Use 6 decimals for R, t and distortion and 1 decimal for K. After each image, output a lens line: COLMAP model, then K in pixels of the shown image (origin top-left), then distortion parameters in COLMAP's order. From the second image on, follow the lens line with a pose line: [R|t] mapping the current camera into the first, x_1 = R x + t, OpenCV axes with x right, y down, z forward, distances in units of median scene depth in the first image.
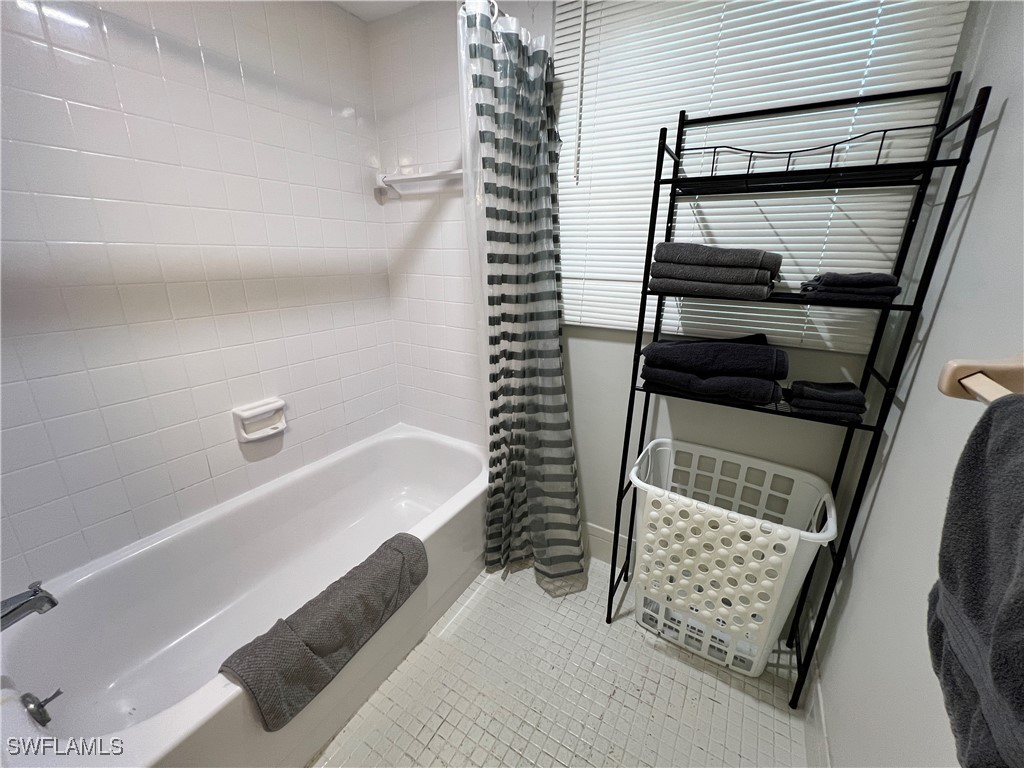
lens RADIAL K [[410.8, 0, 513.4], [0, 410.8, 385.9], [0, 0, 1]] dist [-0.001757, 0.000231]
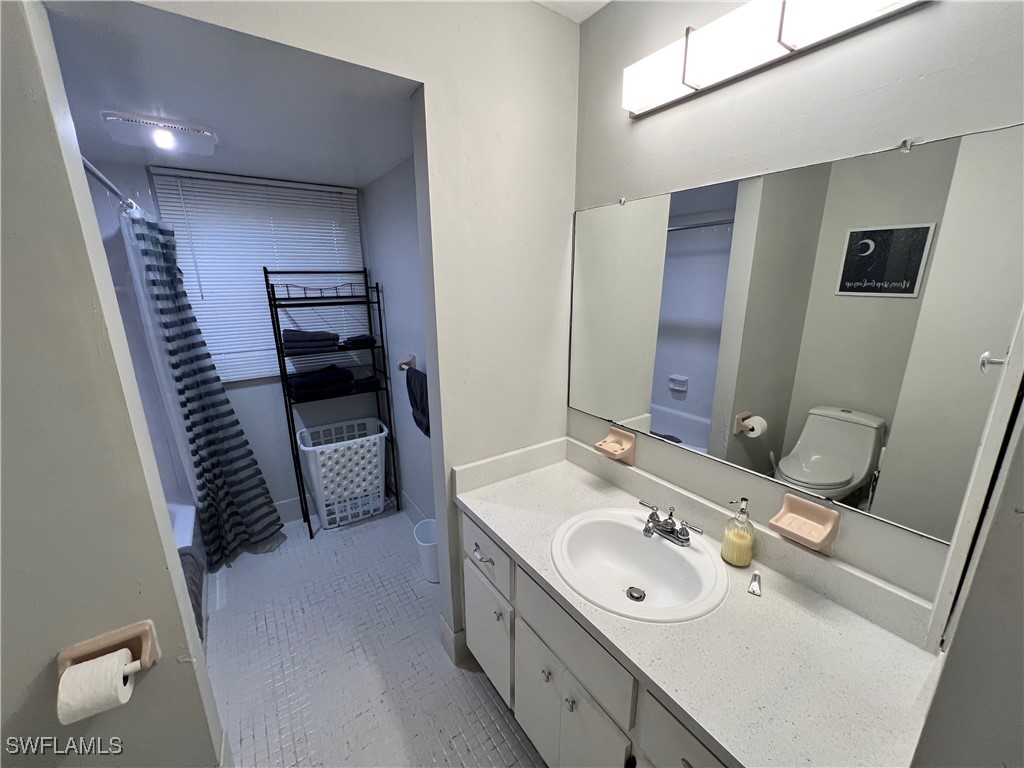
lens RADIAL K [[410.8, 0, 513.4], [0, 410.8, 385.9], [0, 0, 1]] dist [-0.001757, 0.000231]
pose [[0.419331, -0.245509, 0.874006, -0.983952], [0.298157, 0.946579, 0.122844, 0.000660], [-0.857475, 0.209079, 0.470130, -0.879959]]
